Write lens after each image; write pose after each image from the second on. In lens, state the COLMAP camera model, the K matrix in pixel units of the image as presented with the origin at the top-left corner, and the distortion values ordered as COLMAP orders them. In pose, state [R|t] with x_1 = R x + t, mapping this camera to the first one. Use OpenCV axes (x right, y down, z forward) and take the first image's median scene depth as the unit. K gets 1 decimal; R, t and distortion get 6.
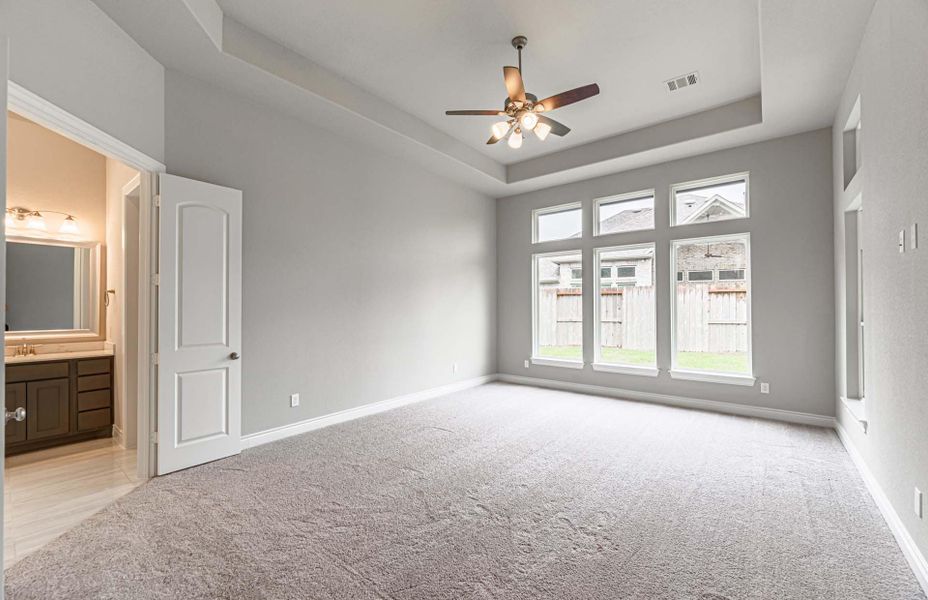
lens RADIAL K [[378.9, 0, 464.2], [0, 378.9, 303.4], [0, 0, 1]] dist [-0.001636, -0.000104]
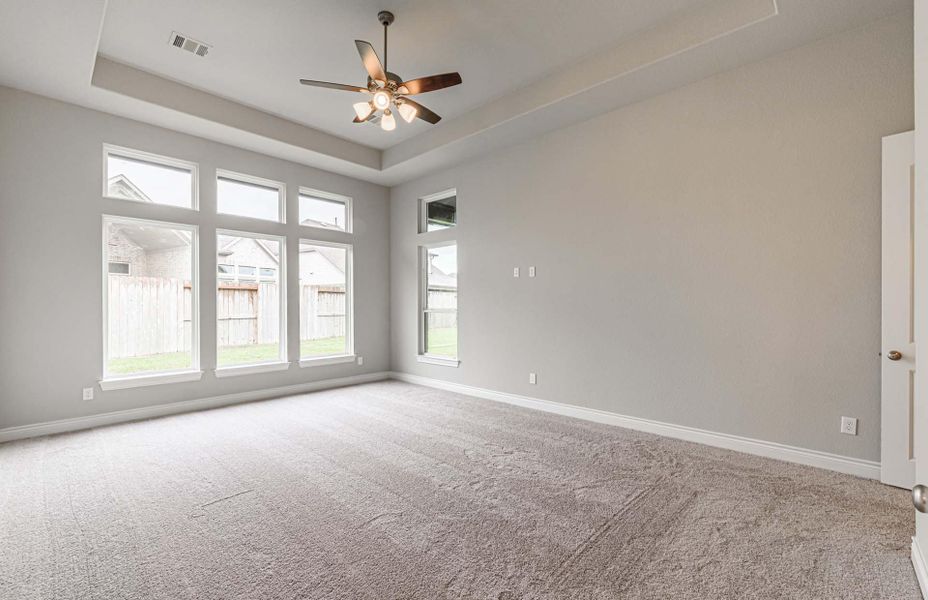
lens RADIAL K [[403.4, 0, 464.0], [0, 403.4, 300.0], [0, 0, 1]] dist [0.036183, 0.000055]
pose [[0.093454, 0.008477, 0.995588, -0.525330], [-0.016782, 0.999835, -0.006938, 0.006183], [-0.995482, -0.016060, 0.093581, 0.415608]]
